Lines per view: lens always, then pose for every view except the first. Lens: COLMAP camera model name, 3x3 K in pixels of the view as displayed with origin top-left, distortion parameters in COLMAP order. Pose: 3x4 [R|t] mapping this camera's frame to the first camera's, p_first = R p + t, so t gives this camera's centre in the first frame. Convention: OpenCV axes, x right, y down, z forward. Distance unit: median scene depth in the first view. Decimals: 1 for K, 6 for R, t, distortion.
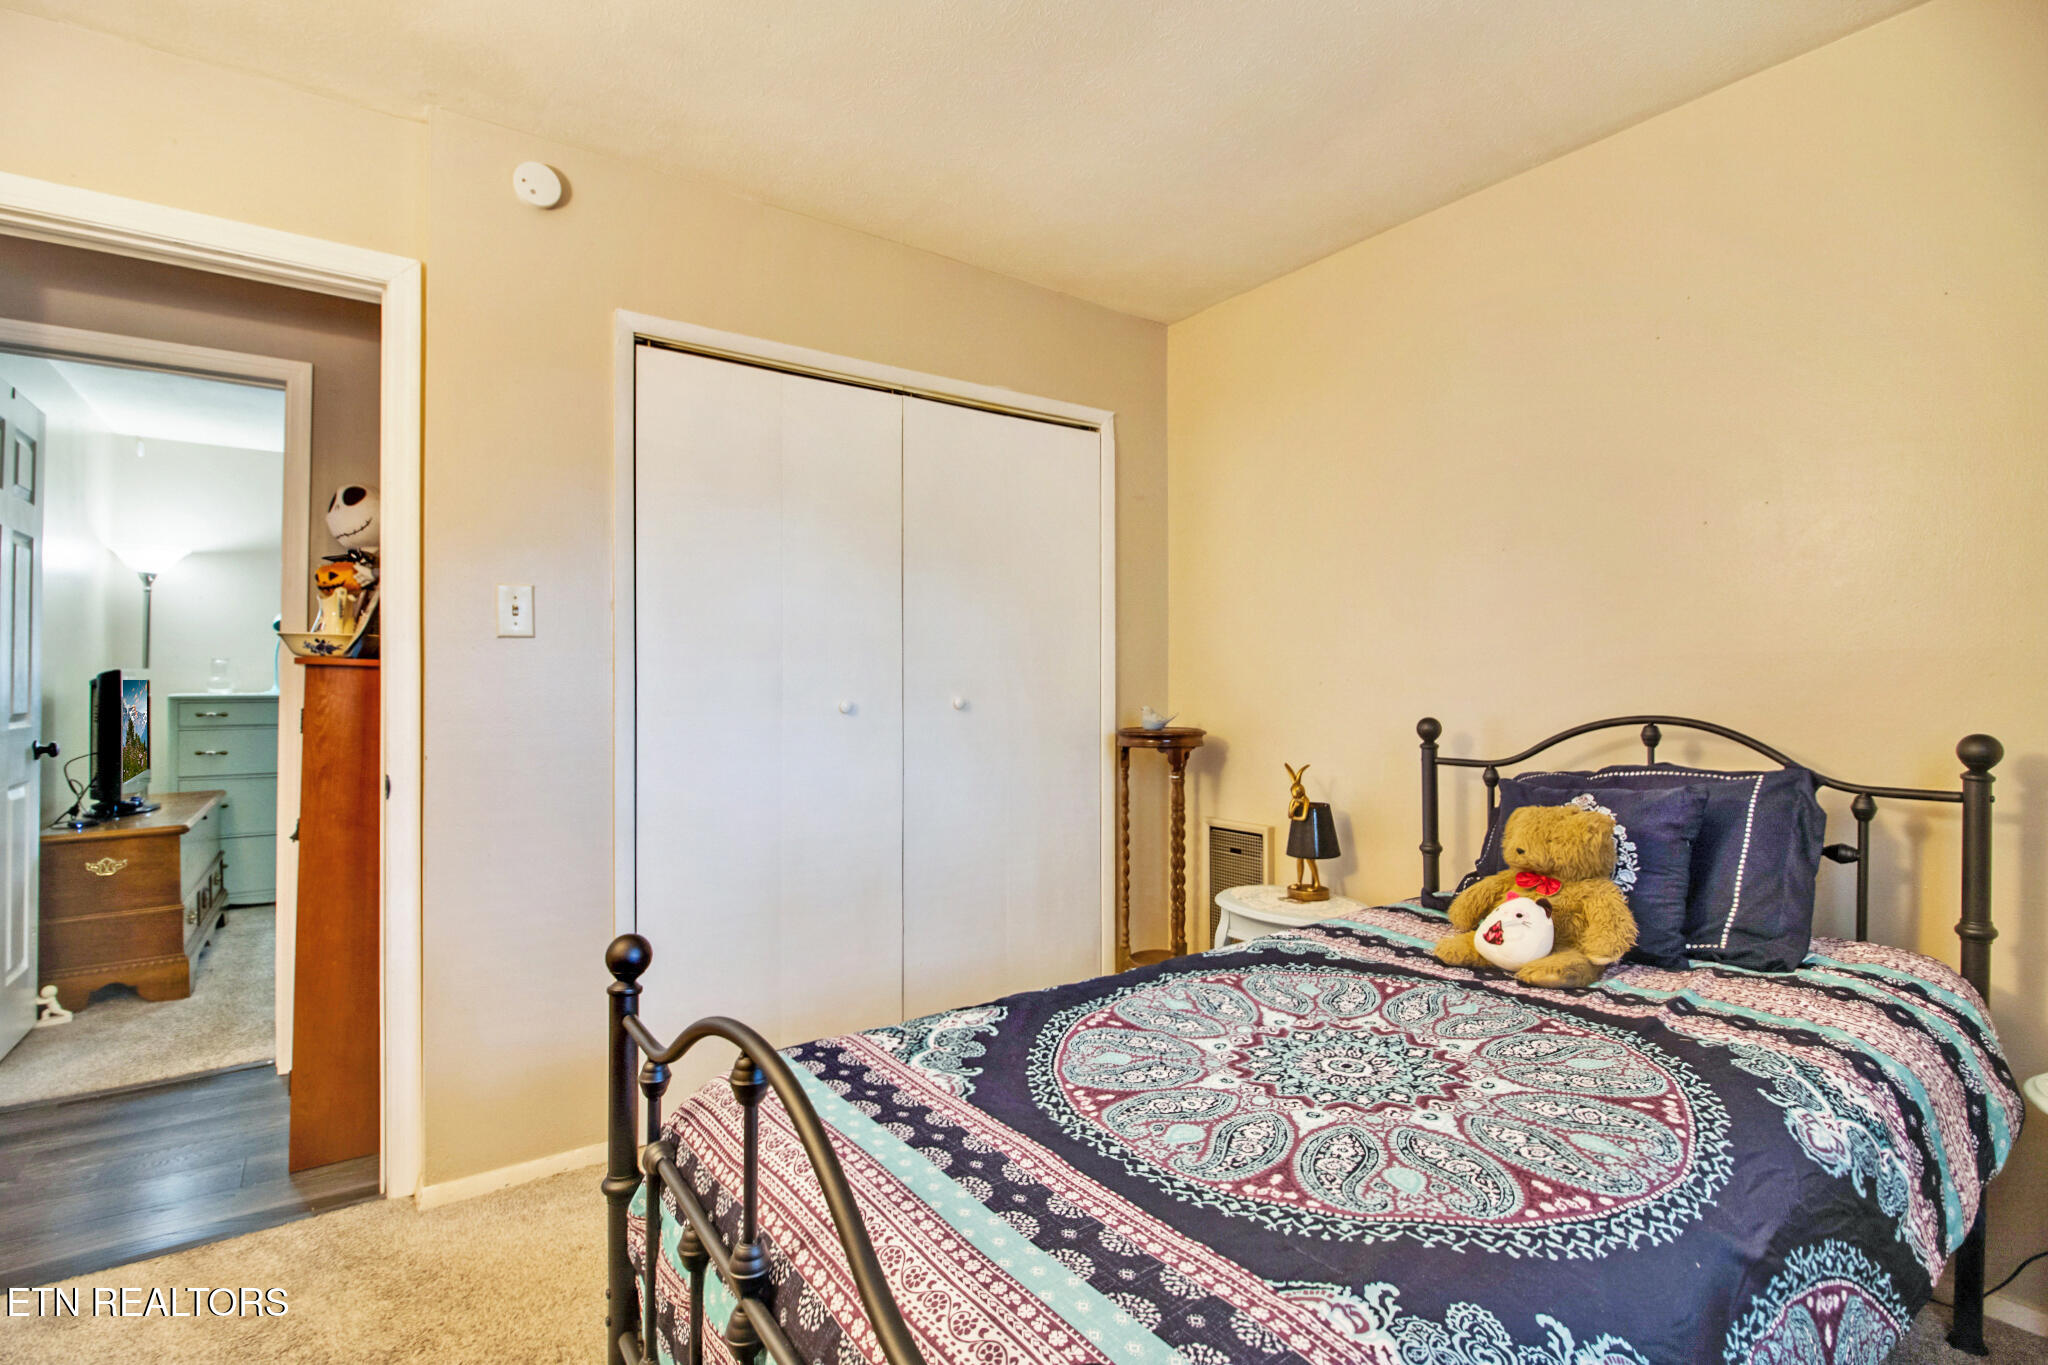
lens RADIAL K [[946.0, 0, 1024.0], [0, 946.0, 675.0], [0, 0, 1]] dist [-0.007881, -0.002276]
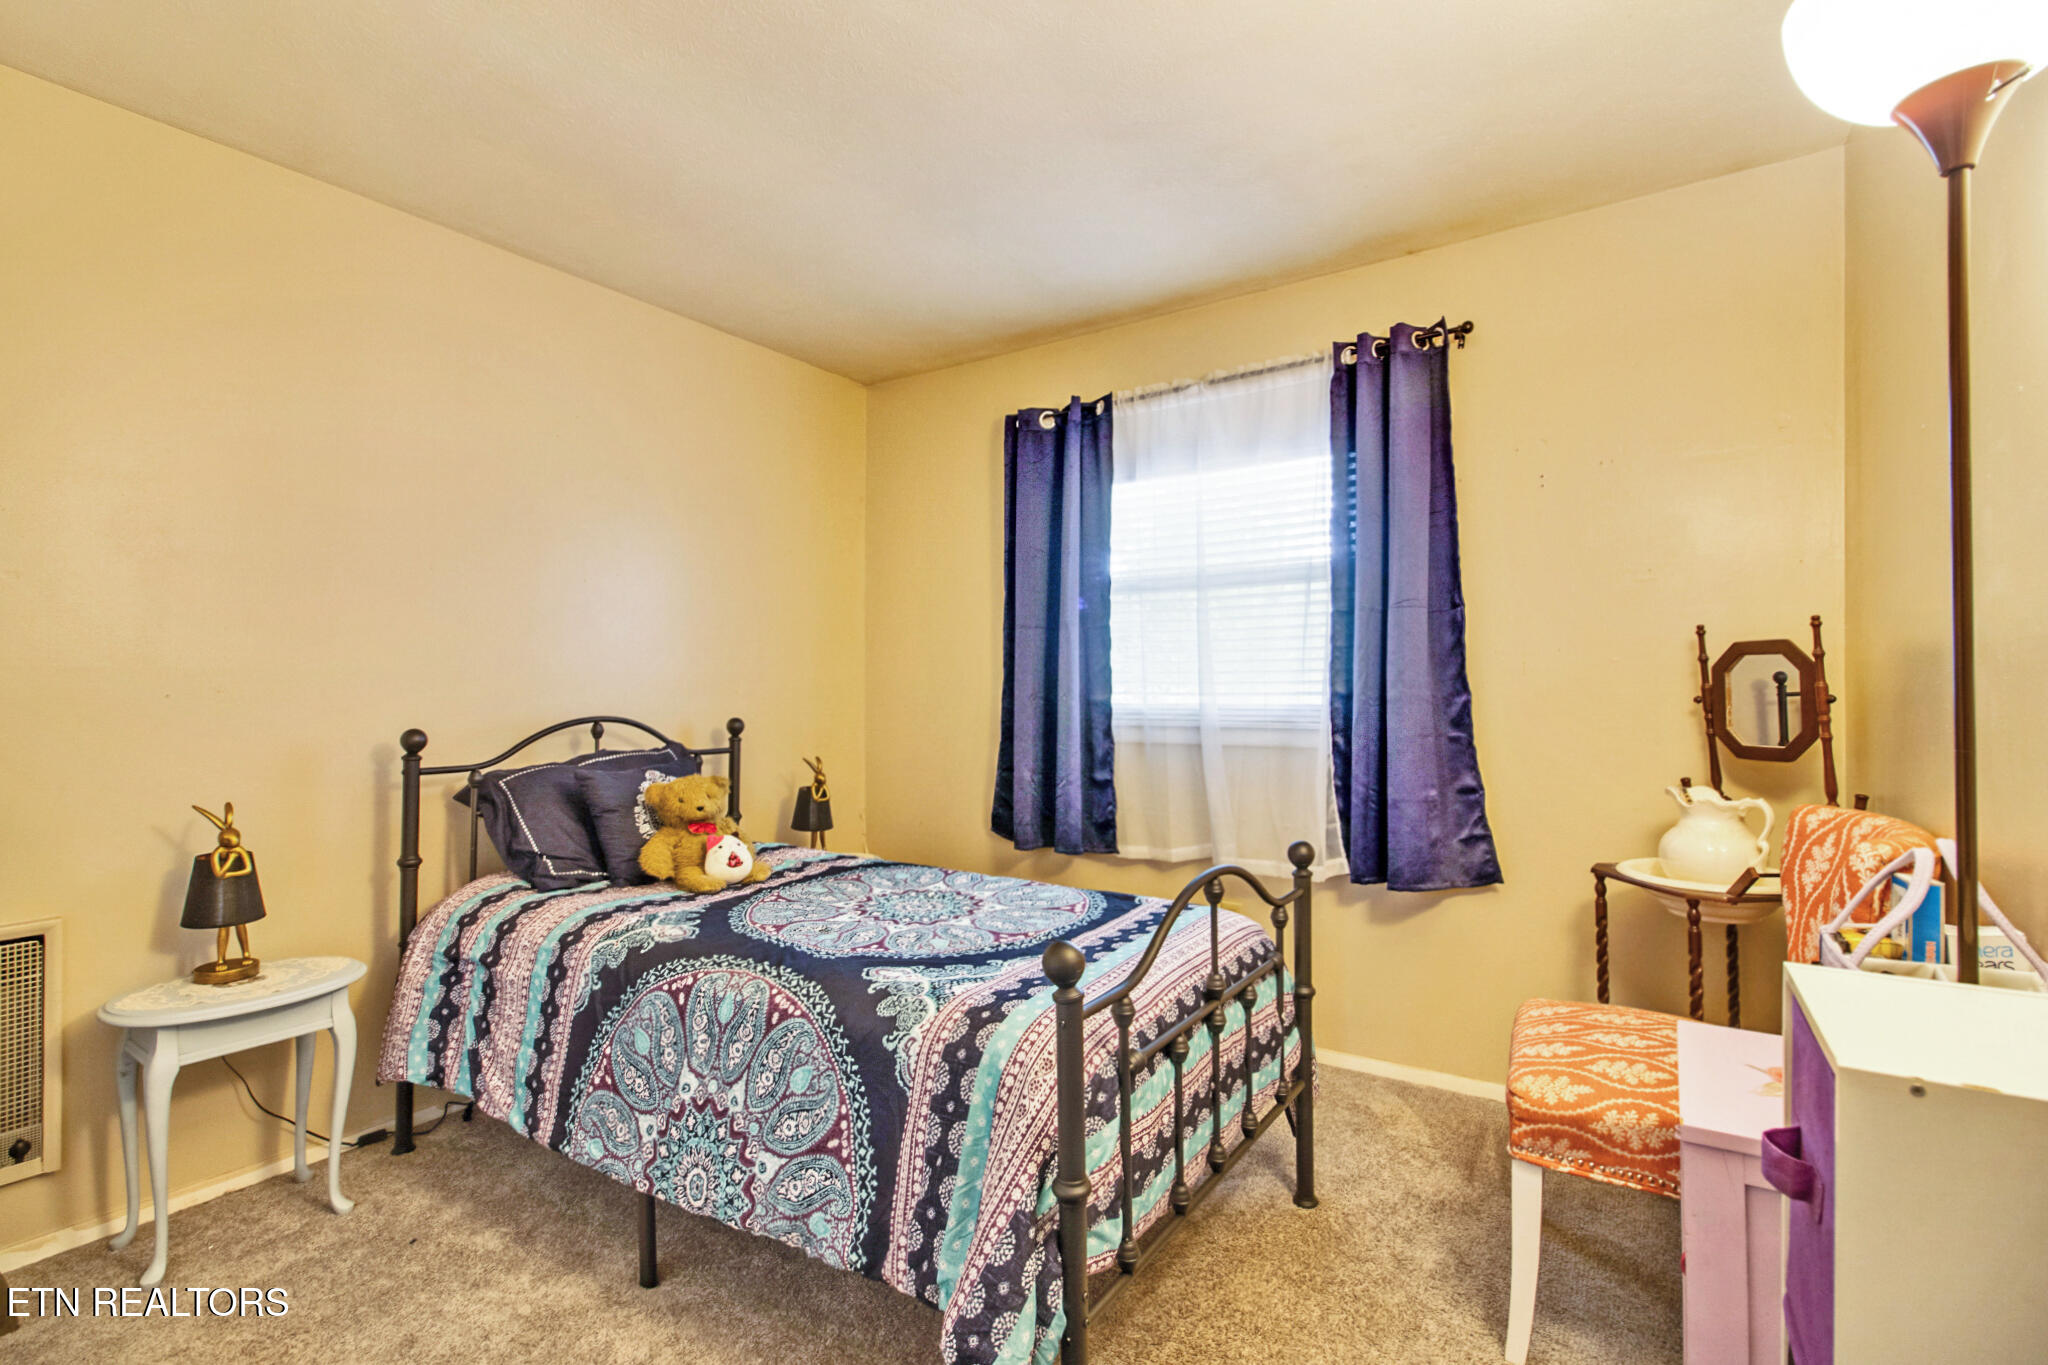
lens RADIAL K [[946.0, 0, 1026.3], [0, 946.0, 681.3], [0, 0, 1]] dist [-0.007881, -0.002276]
pose [[-0.353931, 0.016285, 0.935130, -0.855622], [0.006196, 0.999867, -0.015067, 0.015946], [-0.935251, 0.000461, -0.353985, 0.895291]]
